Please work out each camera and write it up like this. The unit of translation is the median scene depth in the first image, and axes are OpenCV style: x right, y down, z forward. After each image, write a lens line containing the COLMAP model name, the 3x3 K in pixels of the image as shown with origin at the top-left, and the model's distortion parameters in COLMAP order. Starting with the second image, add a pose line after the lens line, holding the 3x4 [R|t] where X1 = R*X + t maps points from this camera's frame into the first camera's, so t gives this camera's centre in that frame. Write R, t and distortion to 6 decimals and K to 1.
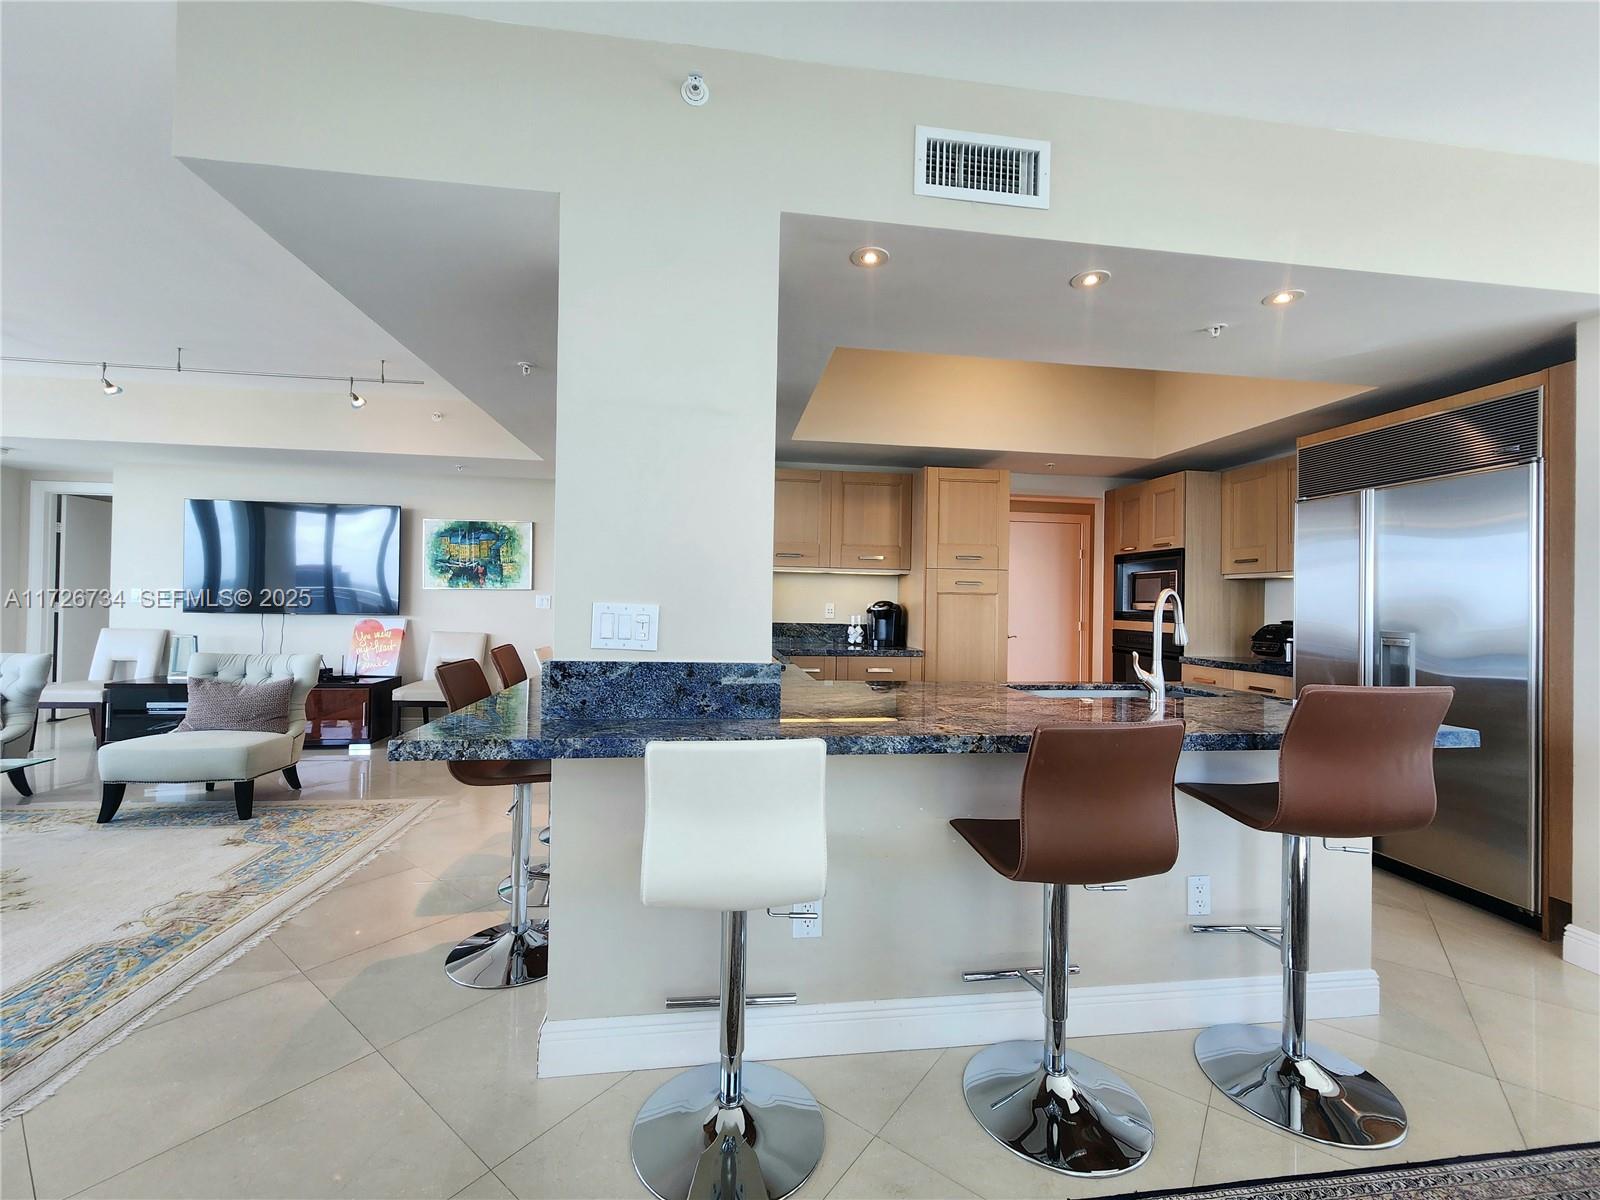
lens RADIAL K [[654.0, 0, 800.9], [0, 654.0, 594.0], [0, 0, 1]] dist [-0.001229, -0.000339]
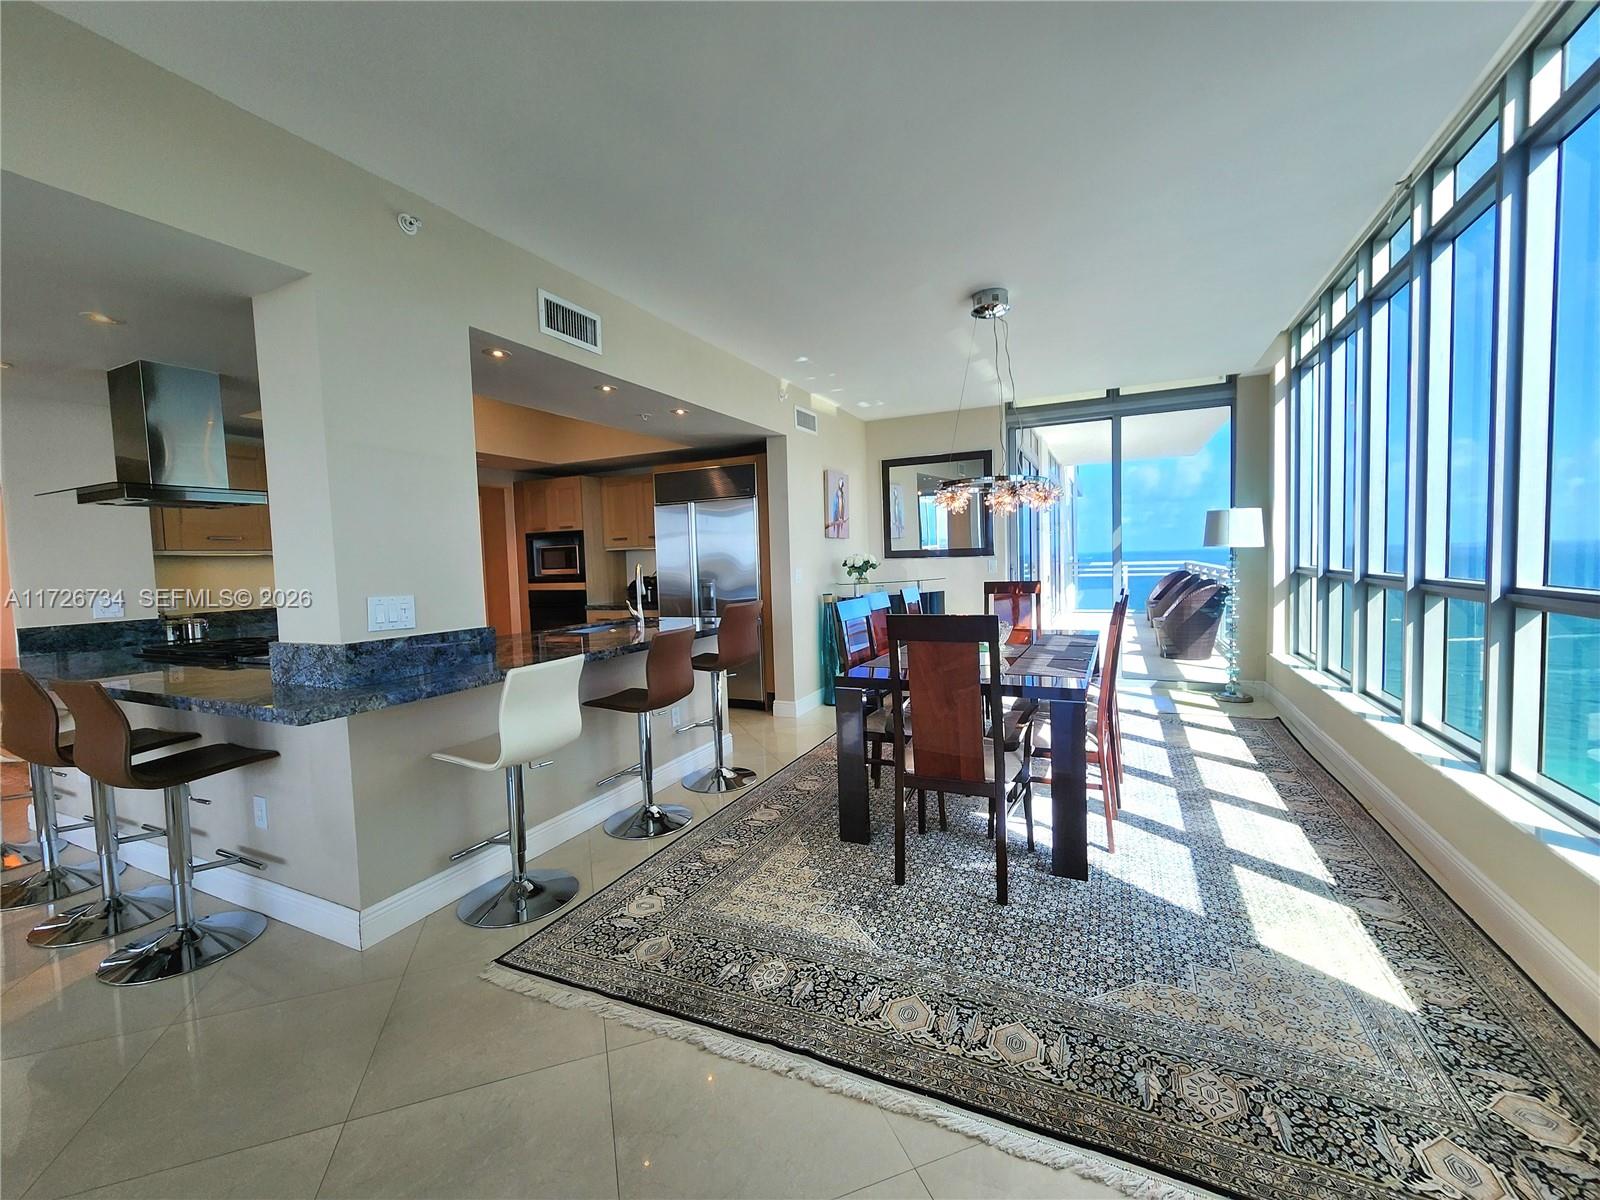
lens RADIAL K [[661.2, 0, 795.6], [0, 661.2, 589.5], [0, 0, 1]] dist [-0.001199, -0.000064]
pose [[0.548295, -0.077833, 0.832655, -0.734235], [0.034061, 0.996912, 0.070758, -0.052802], [-0.835591, -0.010436, 0.549253, -0.362811]]
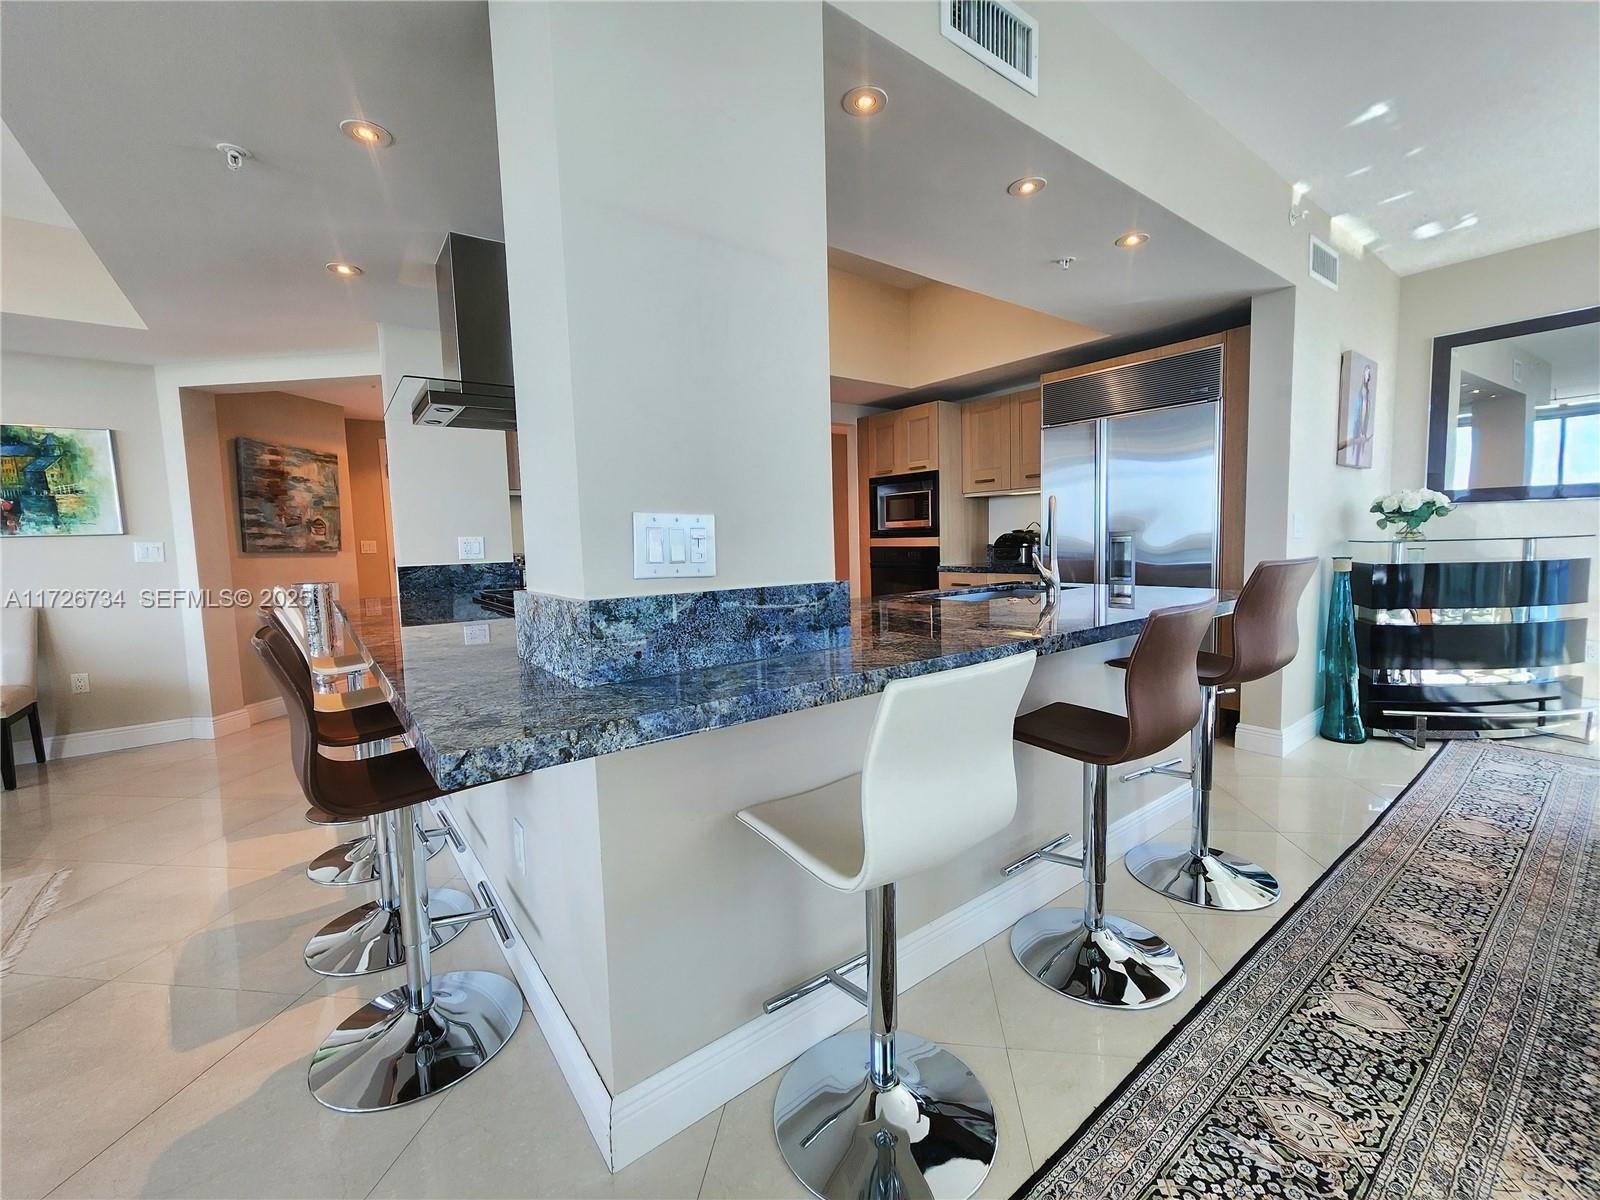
lens RADIAL K [[661.2, 0, 795.6], [0, 661.2, 589.5], [0, 0, 1]] dist [-0.001199, -0.000064]
pose [[0.870416, -0.081823, 0.485470, -0.392555], [0.038135, 0.994335, 0.099216, 0.023579], [-0.490838, -0.067846, 0.868605, 0.228566]]
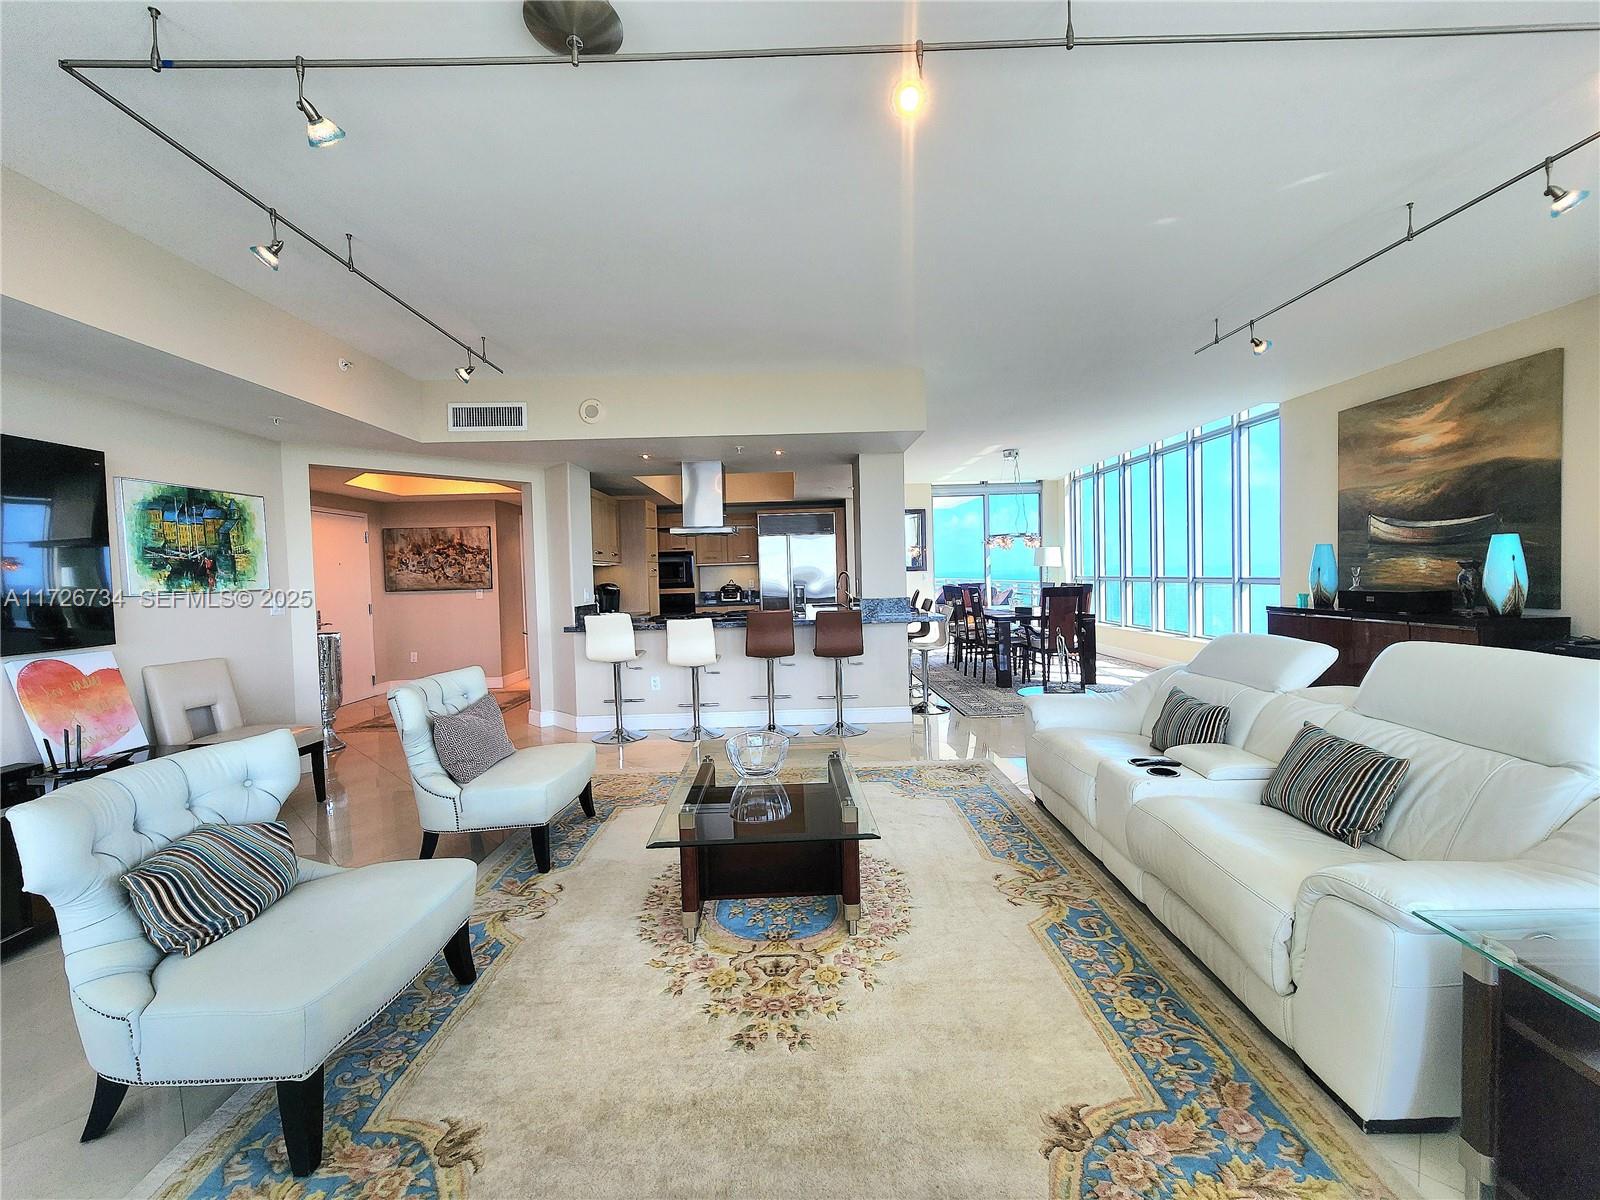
lens RADIAL K [[661.2, 0, 795.6], [0, 661.2, 589.5], [0, 0, 1]] dist [-0.001199, -0.000064]
pose [[0.123161, -0.048776, 0.991187, -2.820646], [0.019652, 0.998715, 0.046704, -0.078645], [-0.992192, 0.013727, 0.123961, 0.855945]]
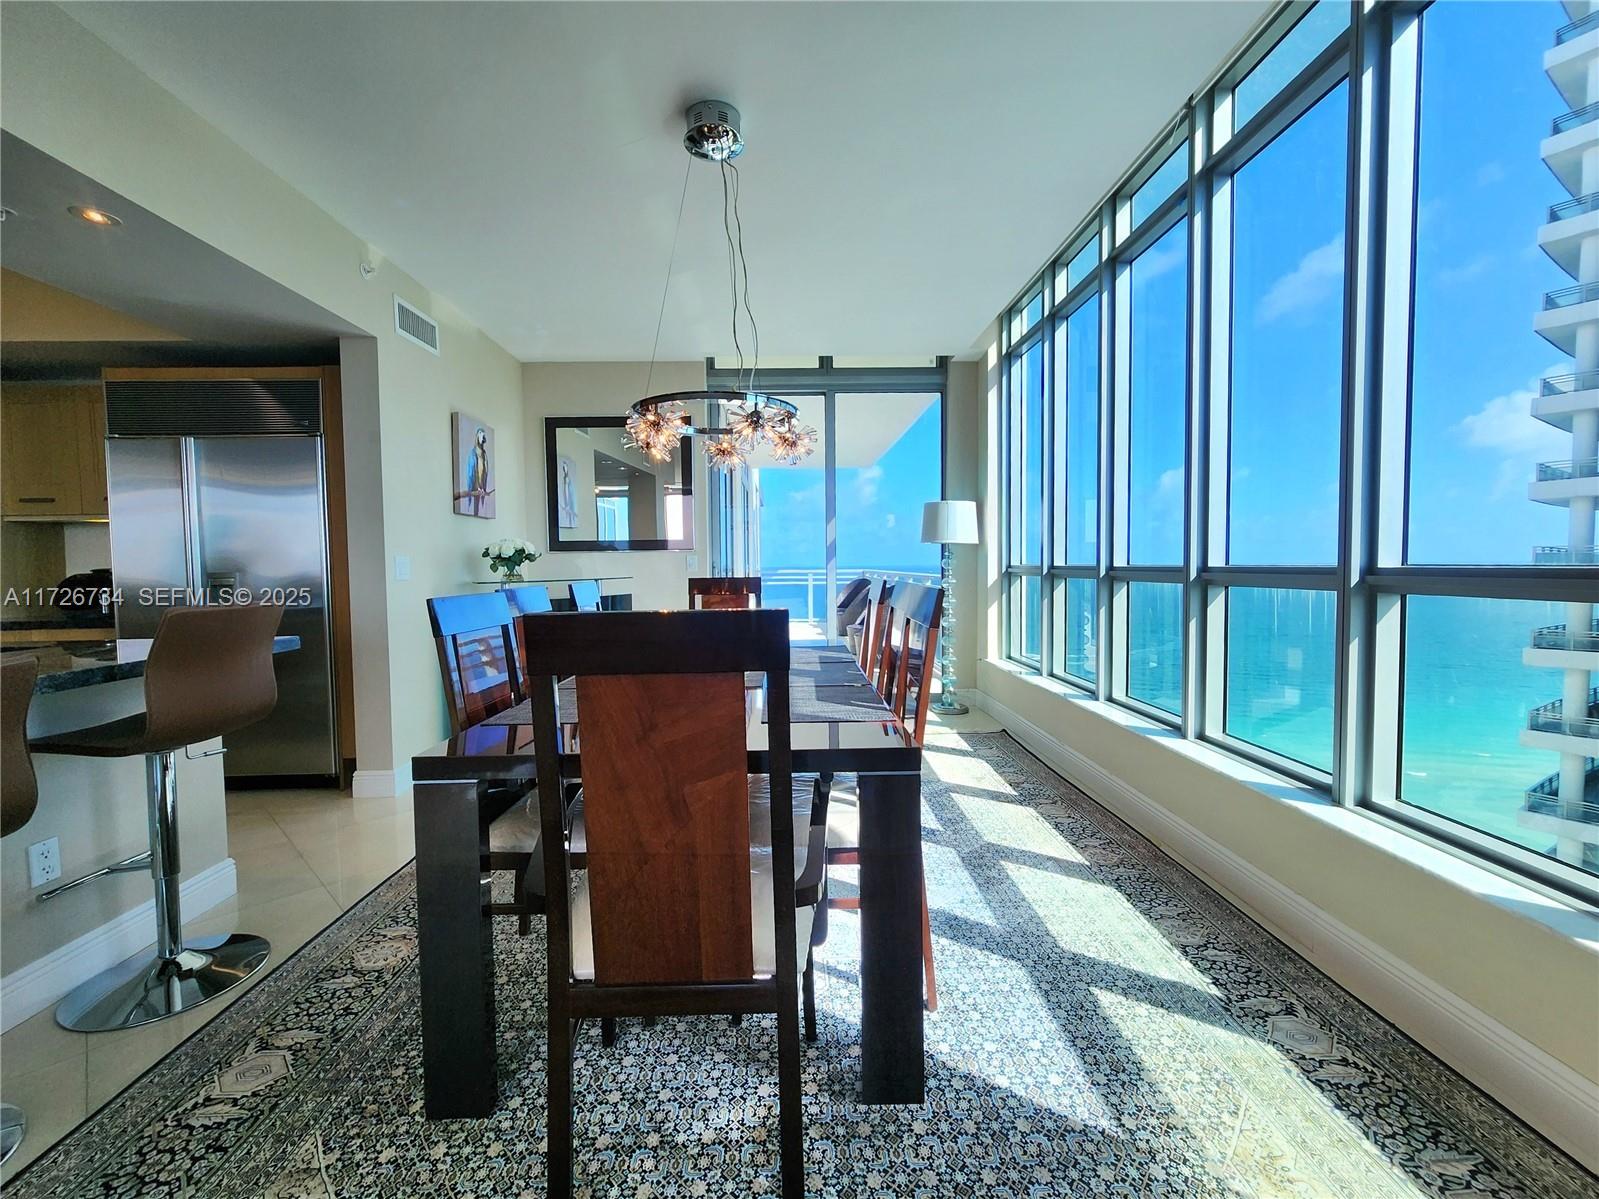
lens RADIAL K [[681.5, 0, 796.0], [0, 681.5, 589.5], [0, 0, 1]] dist [0.001411, 0.000693]
pose [[0.109884, -0.060510, 0.992101, -0.162346], [0.005094, 0.998166, 0.060316, 0.029849], [-0.993931, -0.001574, 0.109990, -0.113095]]
